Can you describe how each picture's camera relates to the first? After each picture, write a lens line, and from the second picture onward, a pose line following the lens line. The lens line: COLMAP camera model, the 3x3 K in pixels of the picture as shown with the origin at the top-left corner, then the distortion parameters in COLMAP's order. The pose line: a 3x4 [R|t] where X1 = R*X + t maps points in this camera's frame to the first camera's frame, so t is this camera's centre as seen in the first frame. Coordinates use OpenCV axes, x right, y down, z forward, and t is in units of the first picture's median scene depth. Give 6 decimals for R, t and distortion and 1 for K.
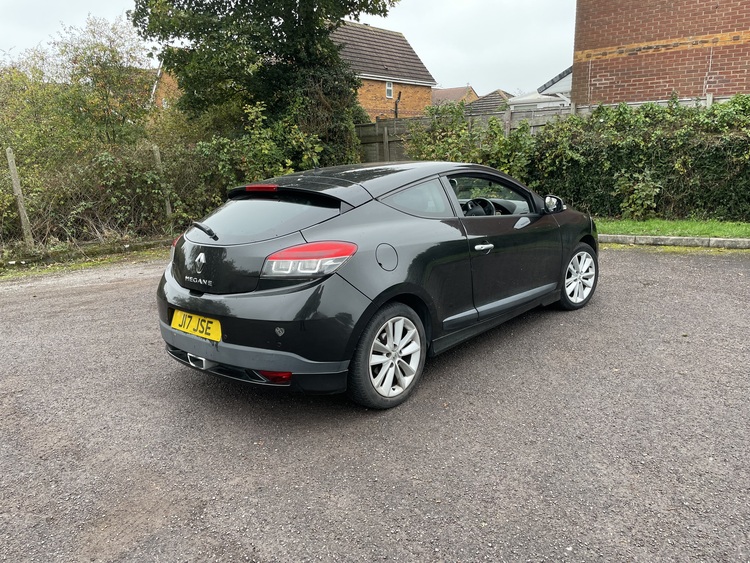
lens RADIAL K [[550.9, 0, 370.5], [0, 550.9, 277.9], [0, 0, 1]] dist [0.083098, -0.107552]
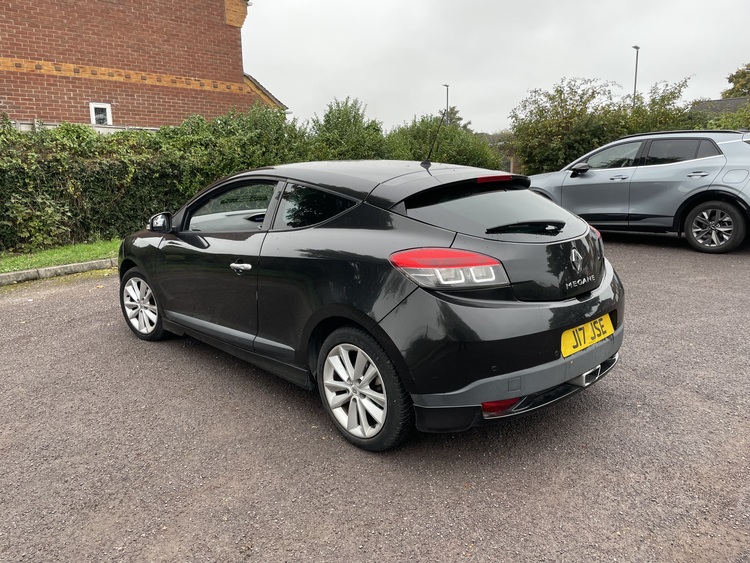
lens RADIAL K [[550.9, 0, 370.5], [0, 550.9, 277.9], [0, 0, 1]] dist [0.083098, -0.107552]
pose [[0.084427, -0.157407, 0.983918, -0.392451], [0.229480, 0.963972, 0.134525, -0.062001], [-0.969645, 0.214432, 0.117507, 0.410991]]
